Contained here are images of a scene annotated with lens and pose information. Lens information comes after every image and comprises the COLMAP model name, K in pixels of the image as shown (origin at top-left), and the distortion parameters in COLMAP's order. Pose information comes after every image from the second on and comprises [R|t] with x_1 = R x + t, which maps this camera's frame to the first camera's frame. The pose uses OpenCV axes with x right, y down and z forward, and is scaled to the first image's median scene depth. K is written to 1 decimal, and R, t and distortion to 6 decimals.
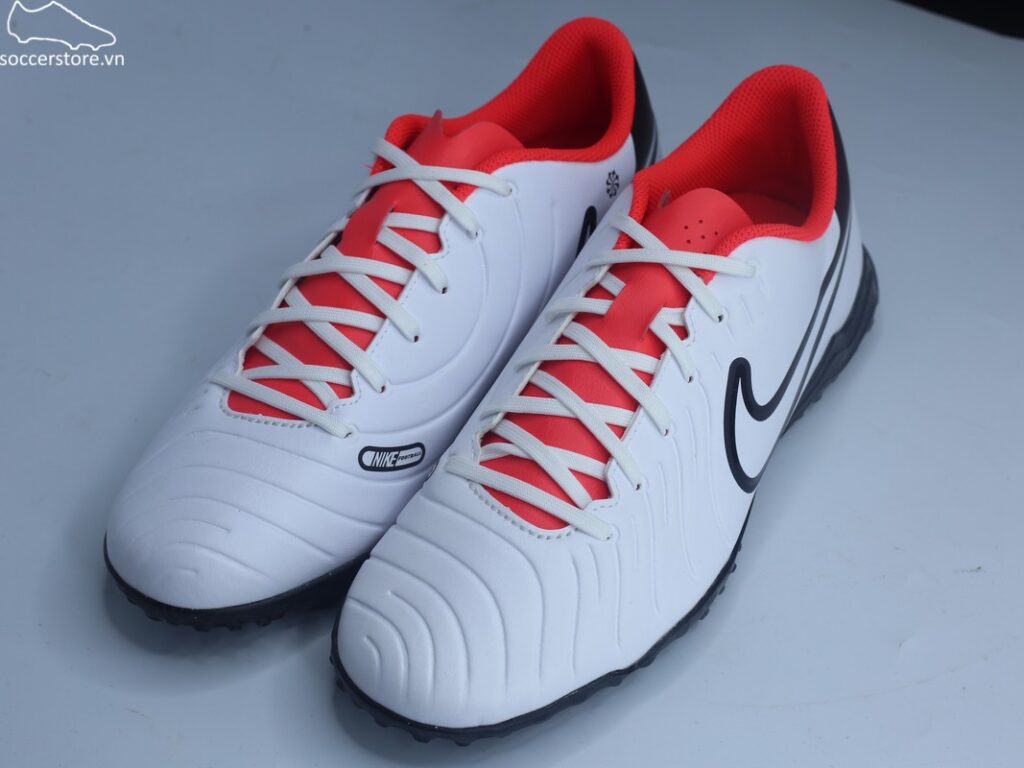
lens RADIAL K [[1959.0, 0, 516.2], [0, 1959.0, 375.5], [0, 0, 1]] dist [-0.133962, 0.000000]
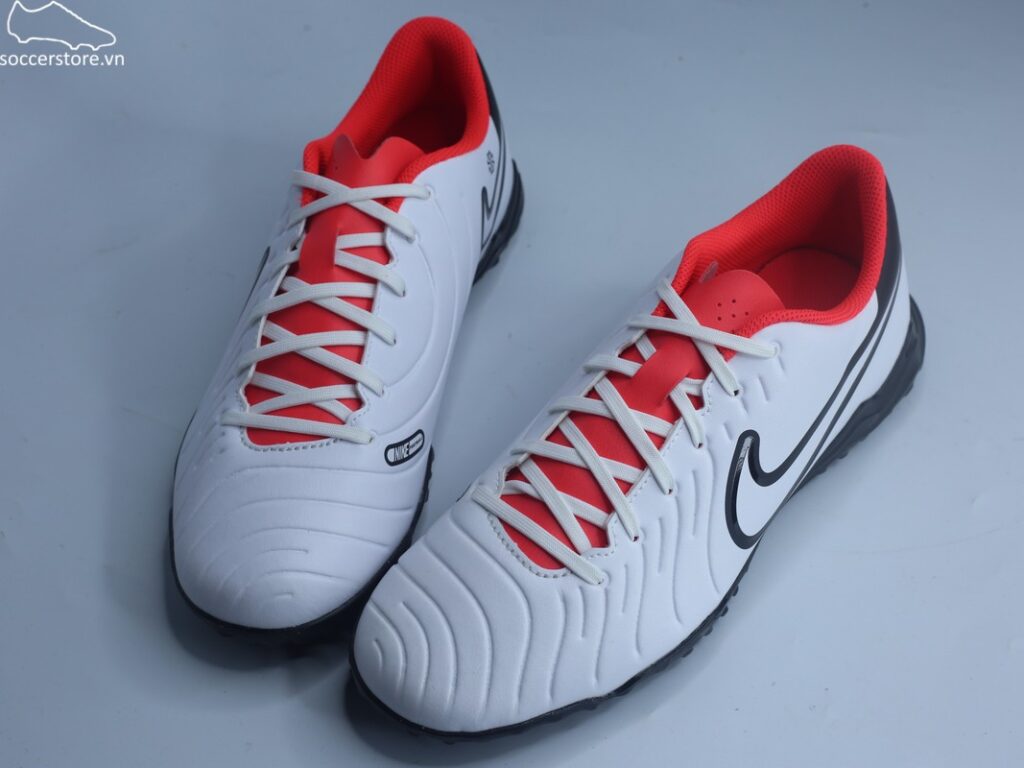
lens RADIAL K [[1959.0, 0, 513.6], [0, 1959.0, 391.9], [0, 0, 1]] dist [-0.133962, 0.000000]
pose [[0.924207, -0.252052, 0.286899, -0.323638], [0.223483, 0.966150, 0.128879, -0.122716], [-0.309671, -0.054994, 0.949252, -0.098413]]
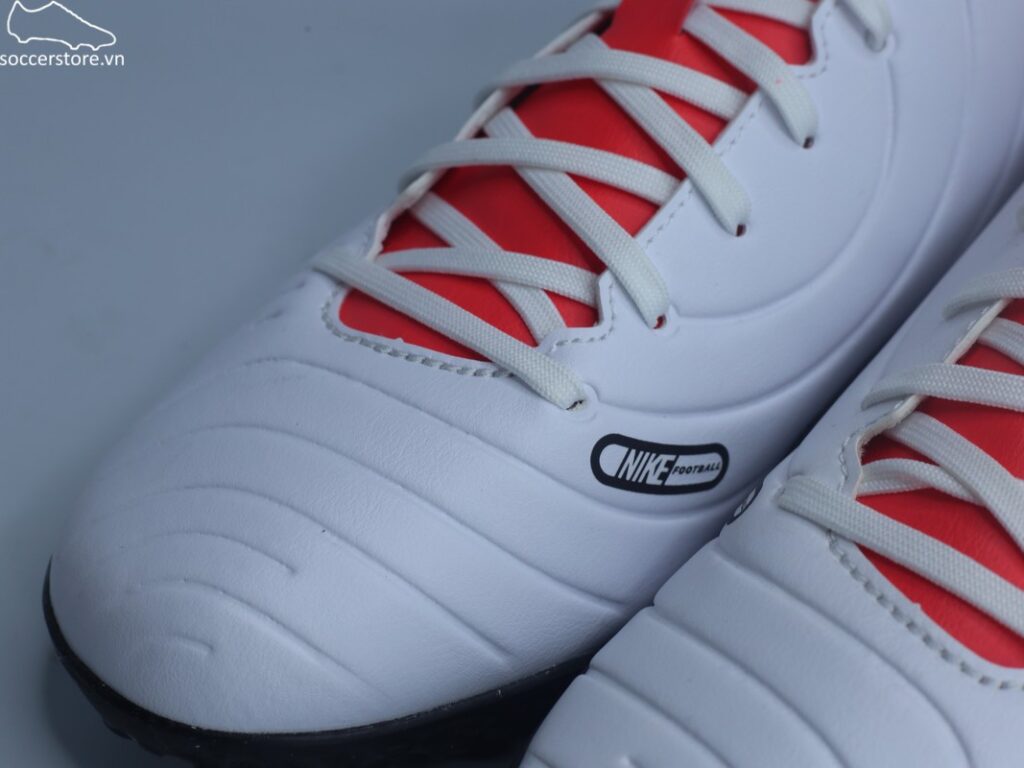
lens RADIAL K [[1959.0, 0, 514.8], [0, 1959.0, 388.1], [0, 0, 1]] dist [-0.133962, 0.000000]
pose [[0.985716, 0.129409, -0.107782, -0.049555], [-0.132888, 0.990797, -0.025713, 0.040156], [0.103462, 0.039669, 0.993842, 0.523478]]
